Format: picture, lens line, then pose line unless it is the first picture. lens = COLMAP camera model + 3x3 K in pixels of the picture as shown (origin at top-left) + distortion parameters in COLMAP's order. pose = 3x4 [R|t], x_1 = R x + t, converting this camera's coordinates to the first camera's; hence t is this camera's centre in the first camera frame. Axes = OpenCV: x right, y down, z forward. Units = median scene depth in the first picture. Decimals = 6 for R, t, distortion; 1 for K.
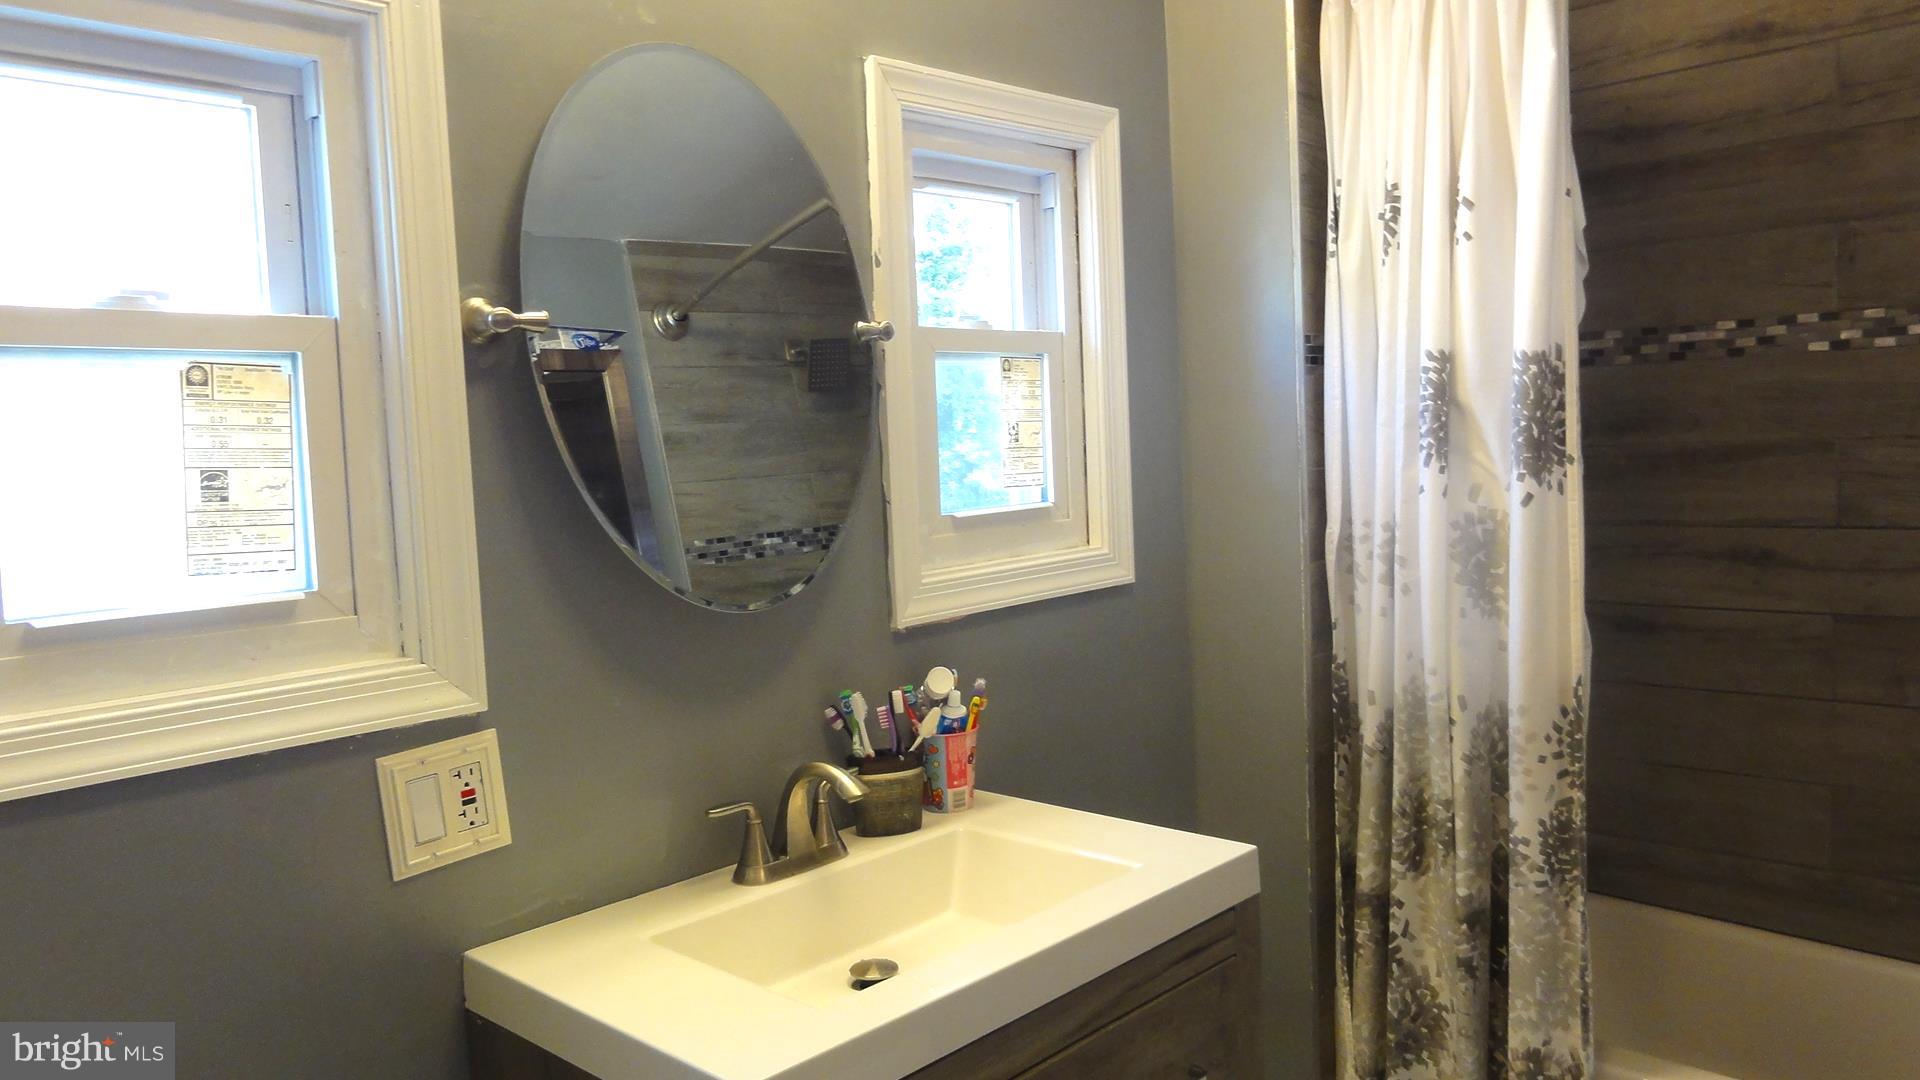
lens RADIAL K [[1367.6, 0, 959.5], [0, 1367.6, 541.6], [0, 0, 1]] dist [0.006691, 0.002366]
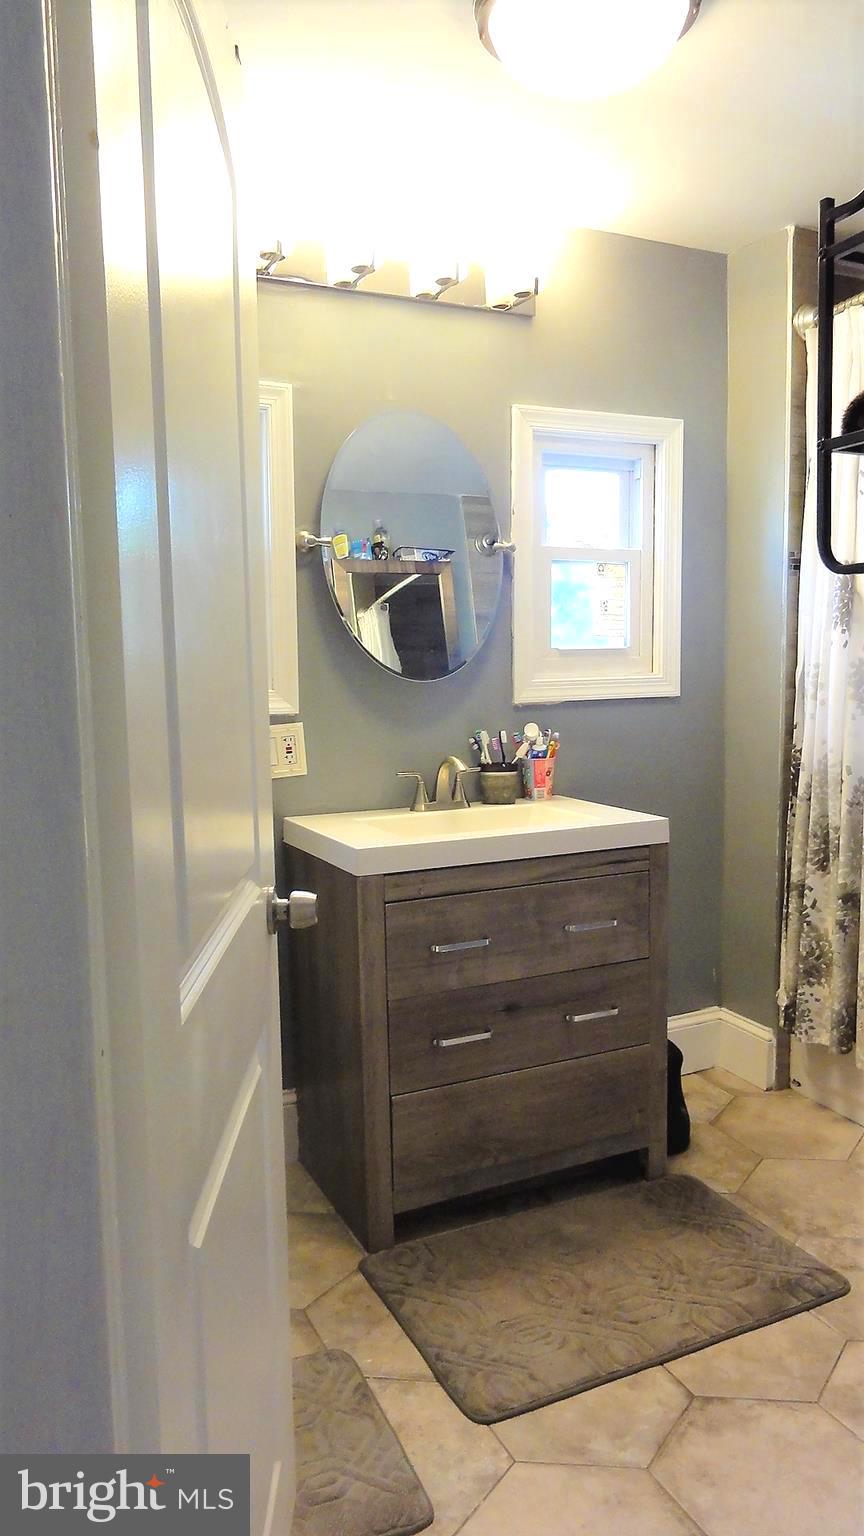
lens RADIAL K [[1094.1, 0, 432.7], [0, 1094.1, 768.4], [0, 0, 1]] dist [0.006691, 0.002366]
pose [[0.935598, 0.071784, -0.345692, 0.351580], [-0.058294, 0.997082, 0.049278, 0.078166], [0.348221, -0.025953, 0.937053, -0.445186]]
